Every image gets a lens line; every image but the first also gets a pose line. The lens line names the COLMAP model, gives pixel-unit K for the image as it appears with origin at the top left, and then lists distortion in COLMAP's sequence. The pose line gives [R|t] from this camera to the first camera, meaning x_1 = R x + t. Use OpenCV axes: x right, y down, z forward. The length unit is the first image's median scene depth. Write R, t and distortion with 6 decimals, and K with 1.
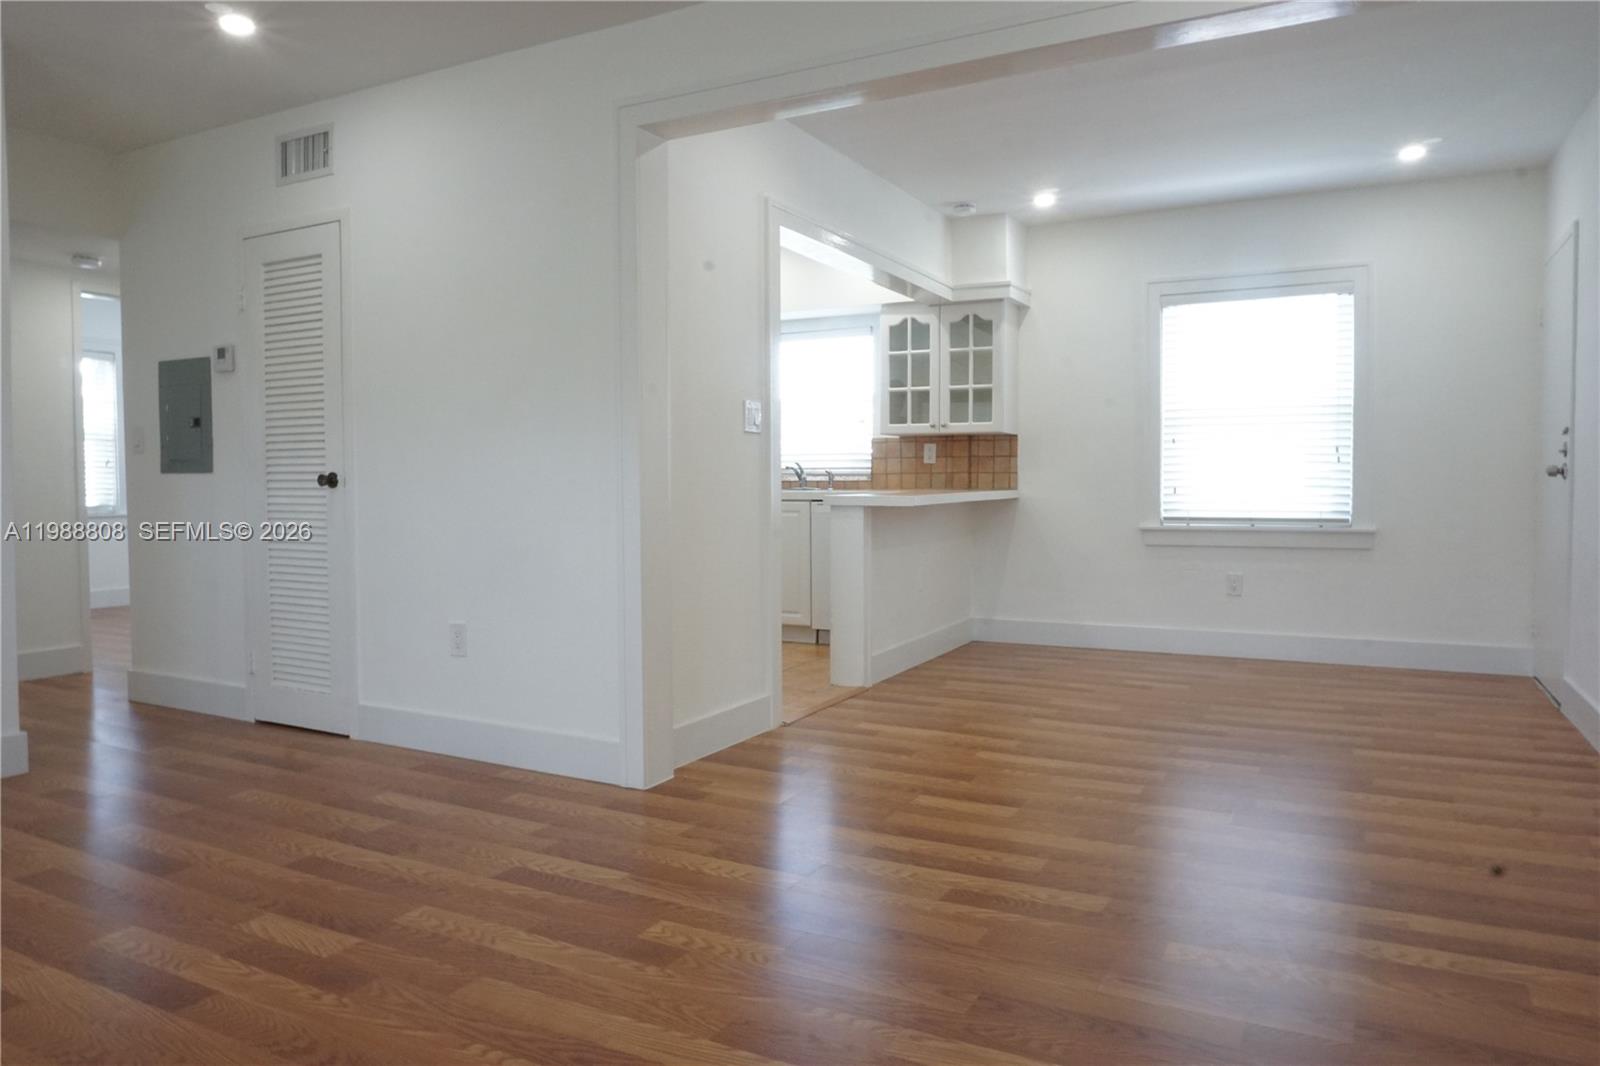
lens RADIAL K [[1077.6, 0, 799.6], [0, 1077.6, 524.8], [0, 0, 1]] dist [-0.004117, 0.002478]
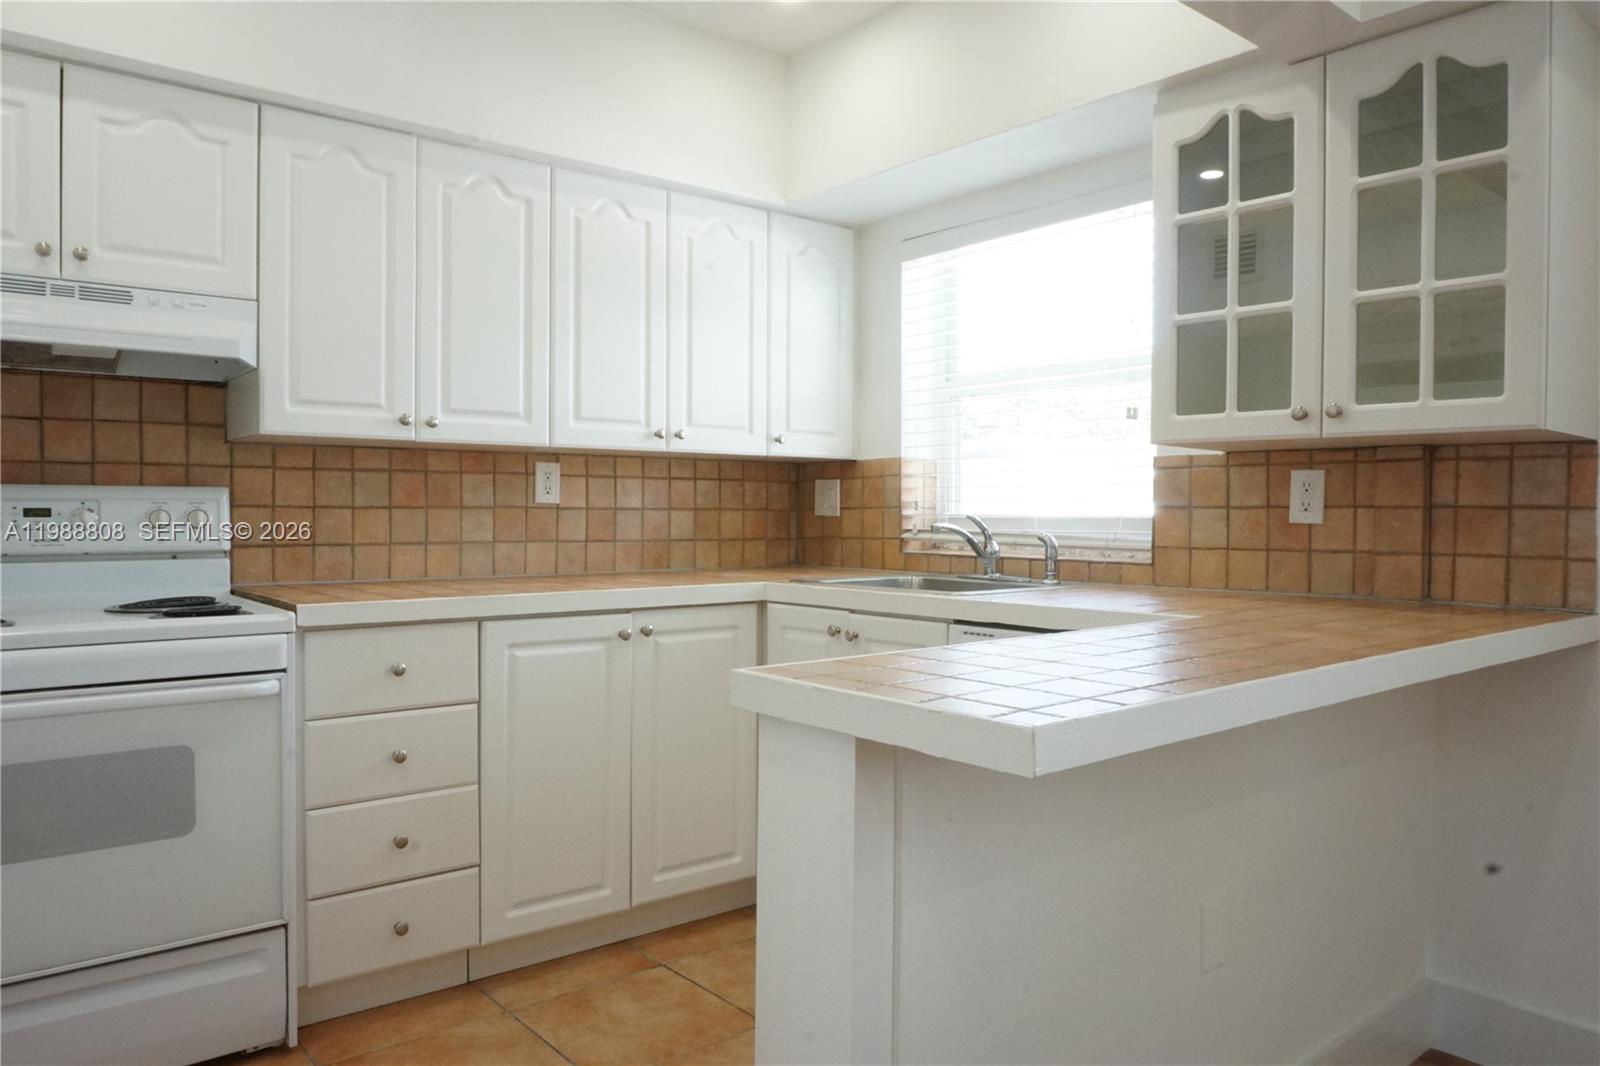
lens RADIAL K [[1131.6, 0, 787.8], [0, 1131.6, 523.2], [0, 0, 1]] dist [-0.023145, 0.006646]
pose [[0.922245, 0.016224, -0.386265, 0.115415], [-0.029469, 0.999162, -0.028393, -0.044706], [0.385481, 0.037568, 0.921951, 0.632007]]
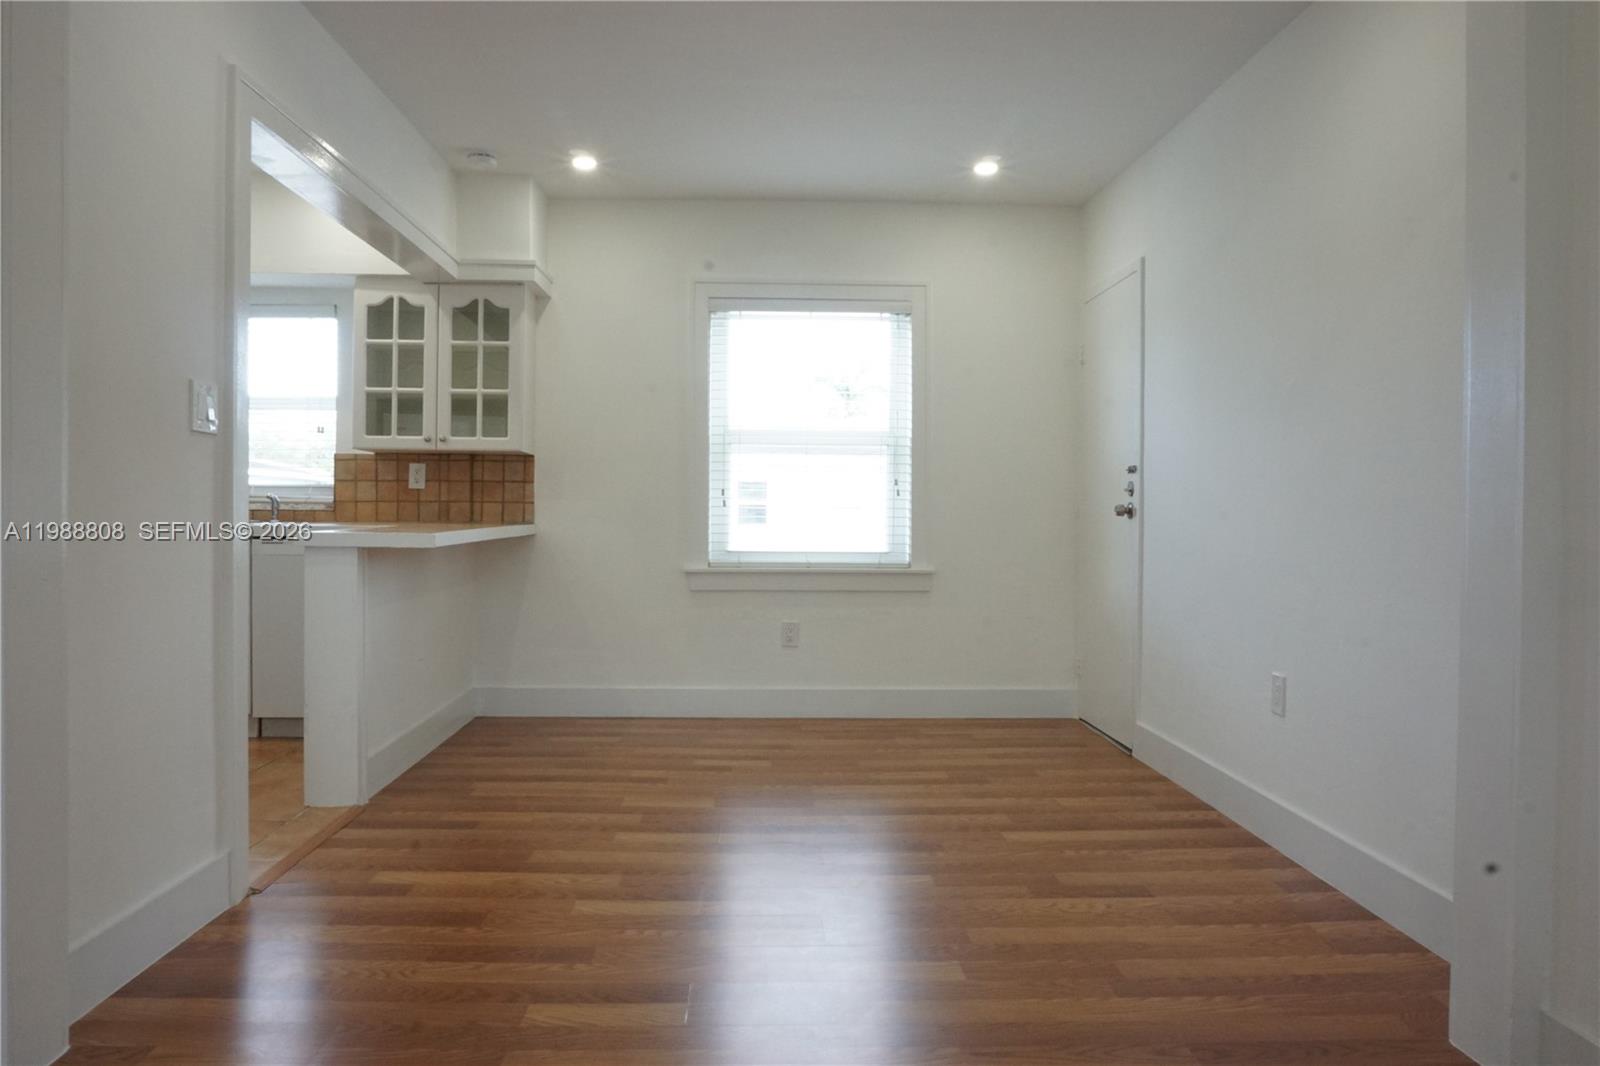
lens RADIAL K [[1131.6, 0, 787.8], [0, 1131.6, 523.2], [0, 0, 1]] dist [-0.023145, 0.006646]
pose [[0.872709, 0.007868, 0.488177, -0.044945], [0.007340, 0.999546, -0.029232, -0.007492], [-0.488185, 0.029094, 0.872255, 0.183487]]
